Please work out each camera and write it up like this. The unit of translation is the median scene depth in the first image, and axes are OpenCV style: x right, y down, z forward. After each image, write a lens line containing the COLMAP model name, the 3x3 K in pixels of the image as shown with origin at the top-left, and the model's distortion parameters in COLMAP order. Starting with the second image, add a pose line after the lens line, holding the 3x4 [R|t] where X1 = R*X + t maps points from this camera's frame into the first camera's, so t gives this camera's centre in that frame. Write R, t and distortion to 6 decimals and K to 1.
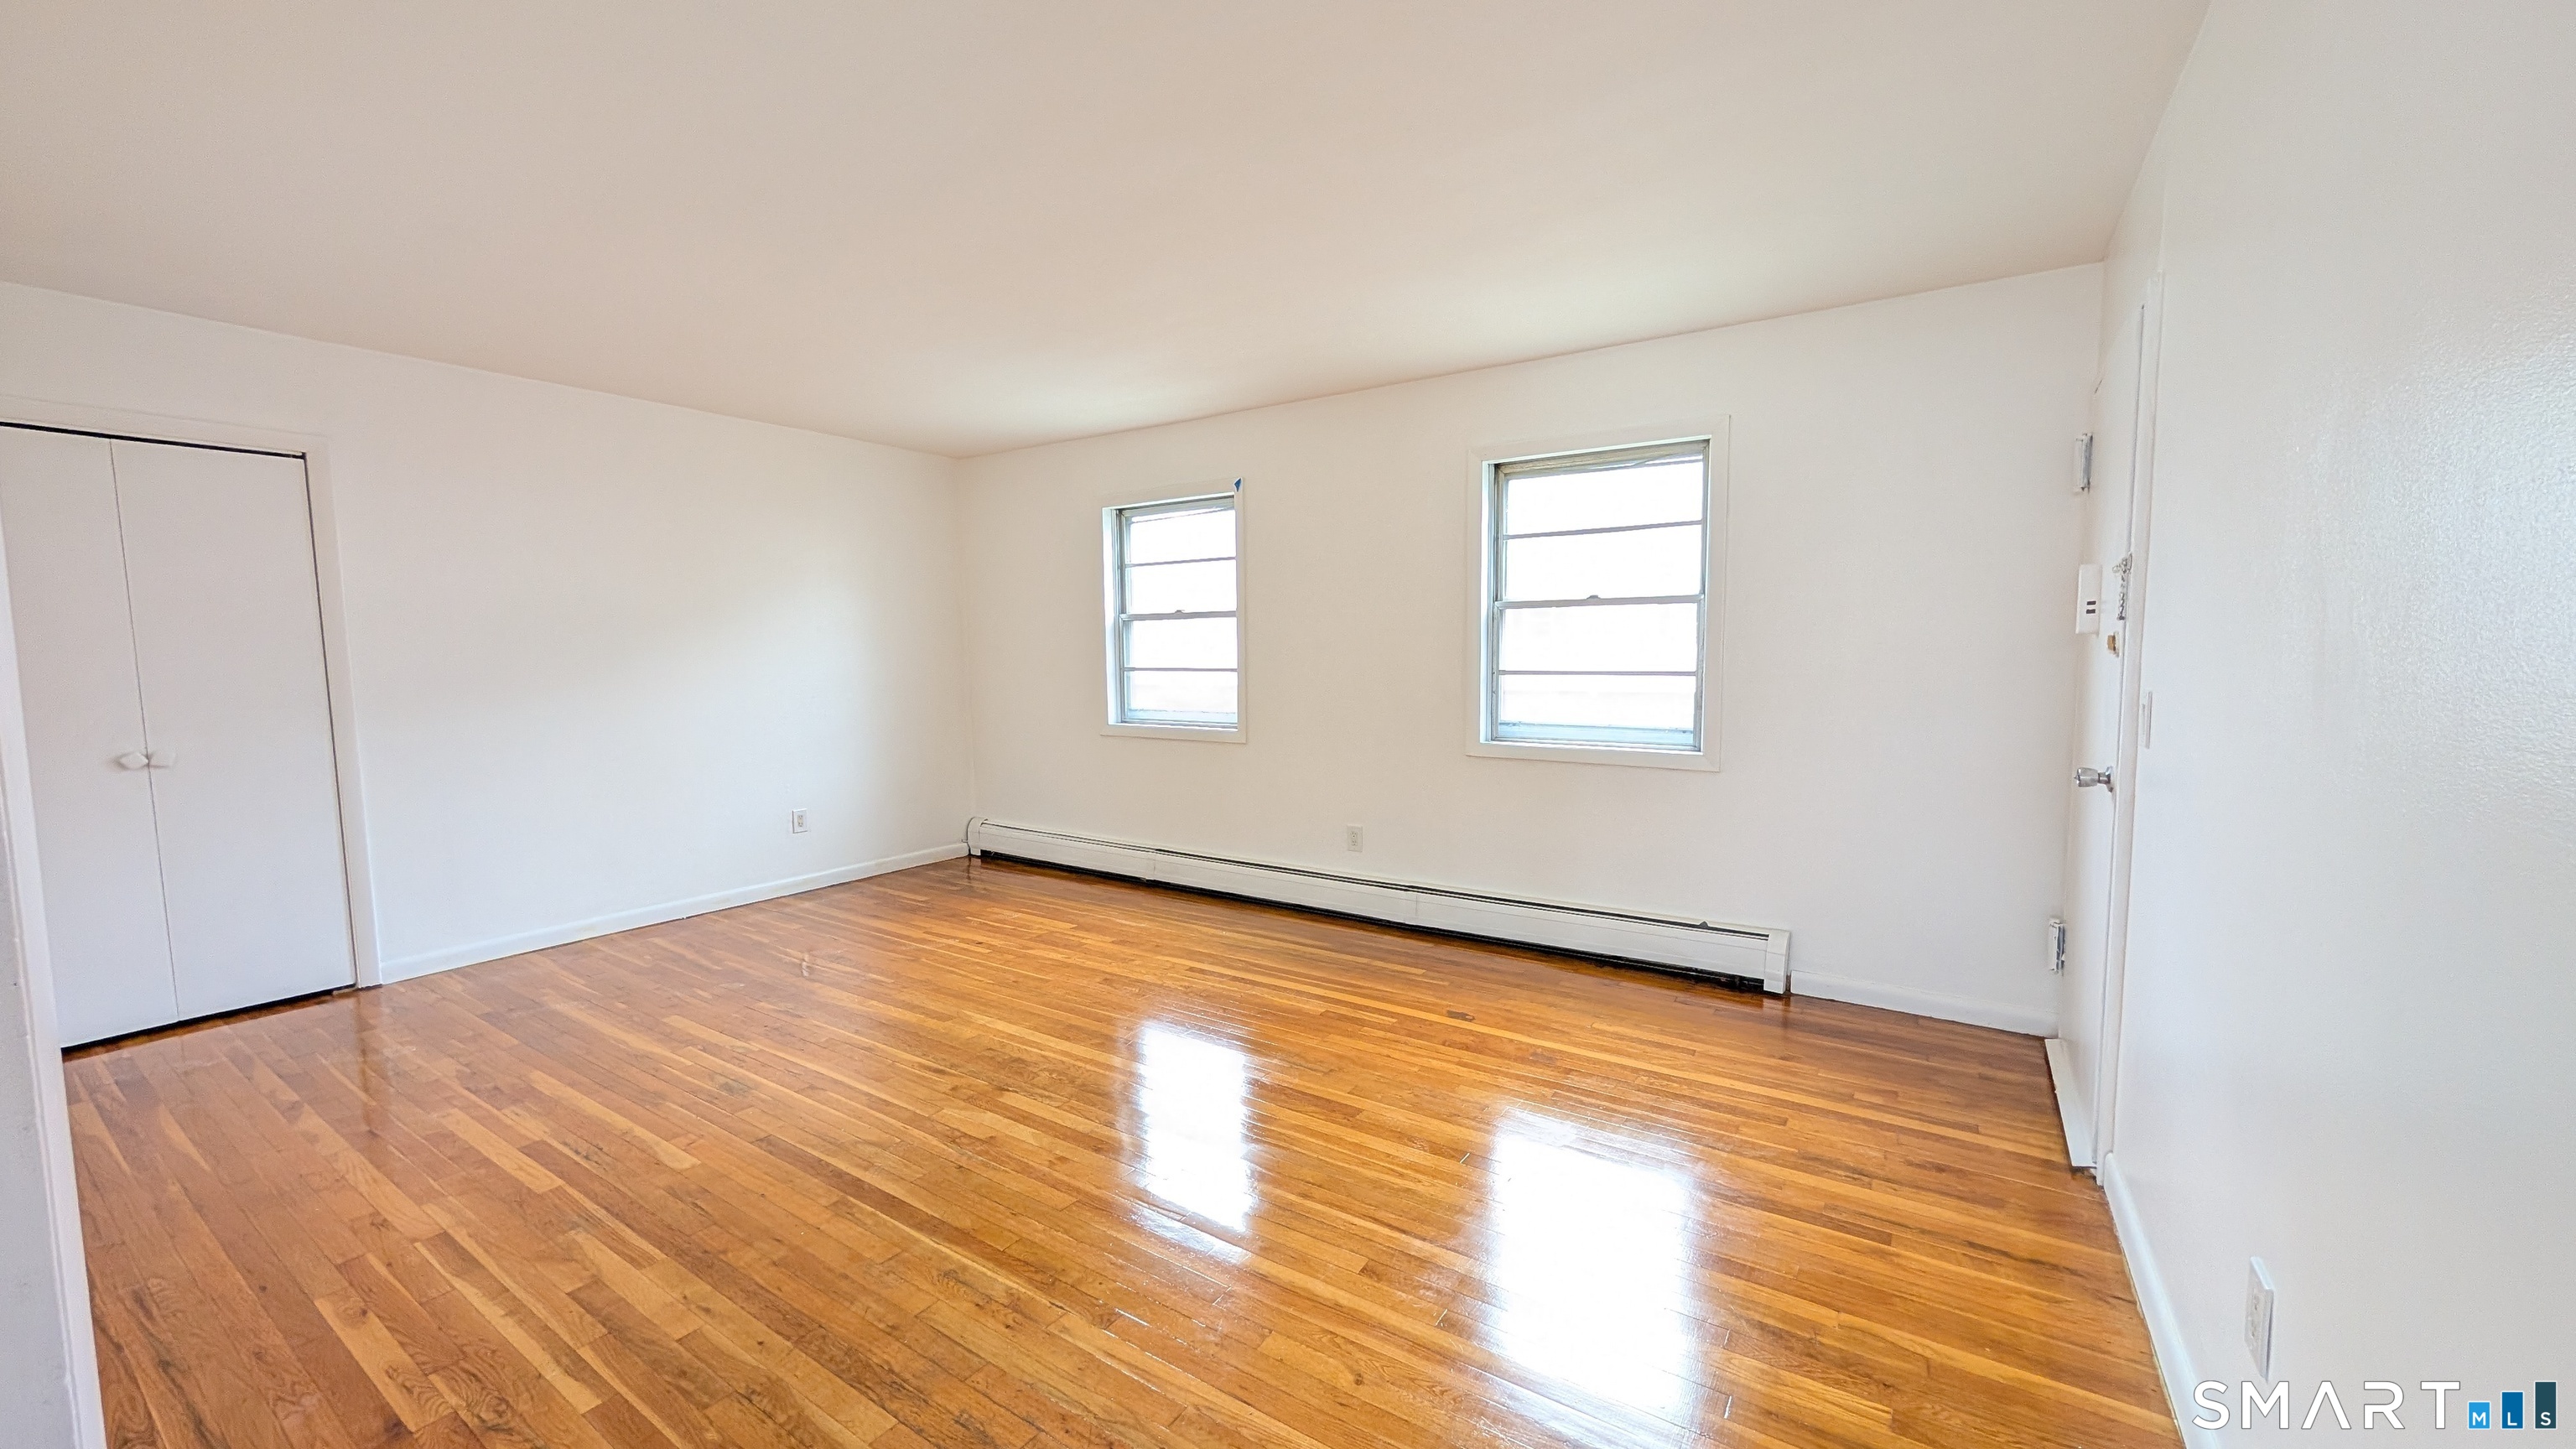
lens RADIAL K [[969.1, 0, 1288.0], [0, 969.1, 724.5], [0, 0, 1]] dist [-0.000505, -0.000321]
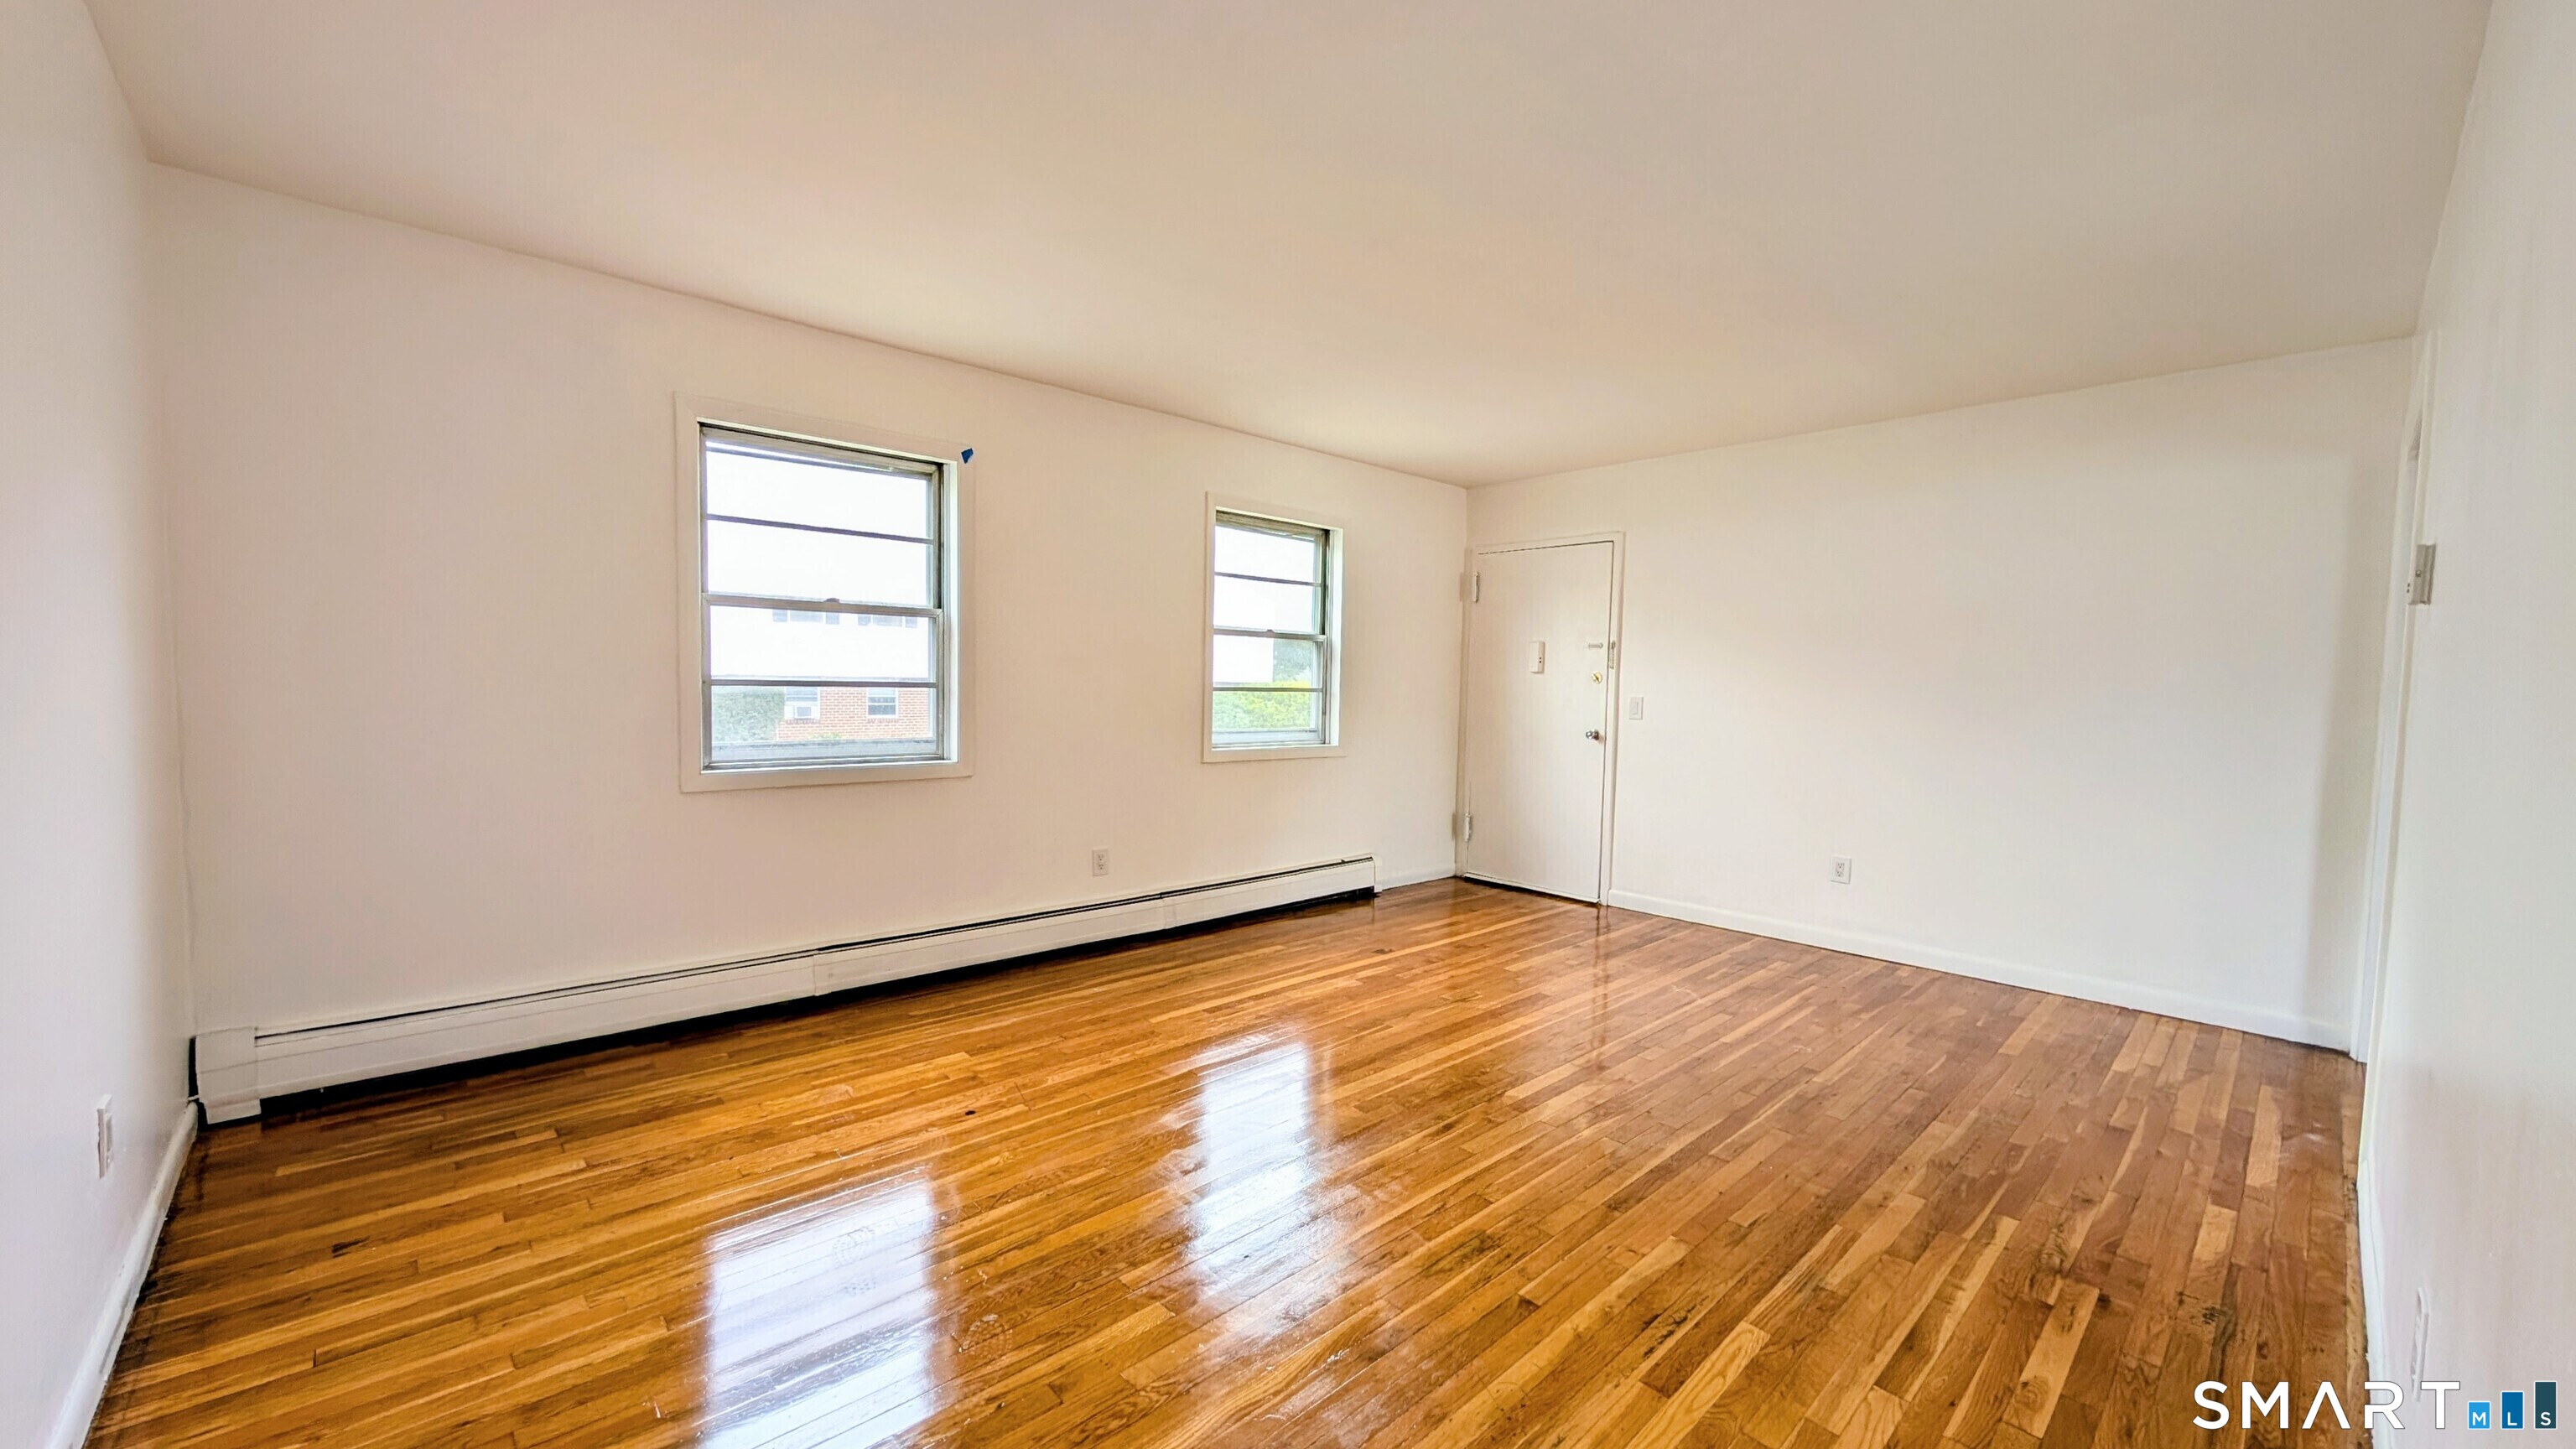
lens RADIAL K [[969.1, 0, 1288.0], [0, 969.1, 724.5], [0, 0, 1]] dist [-0.000505, -0.000321]
pose [[0.232247, -0.035543, 0.972007, -0.890756], [0.049982, 0.998448, 0.024567, -0.035424], [-0.971372, 0.042878, 0.233663, 0.643625]]
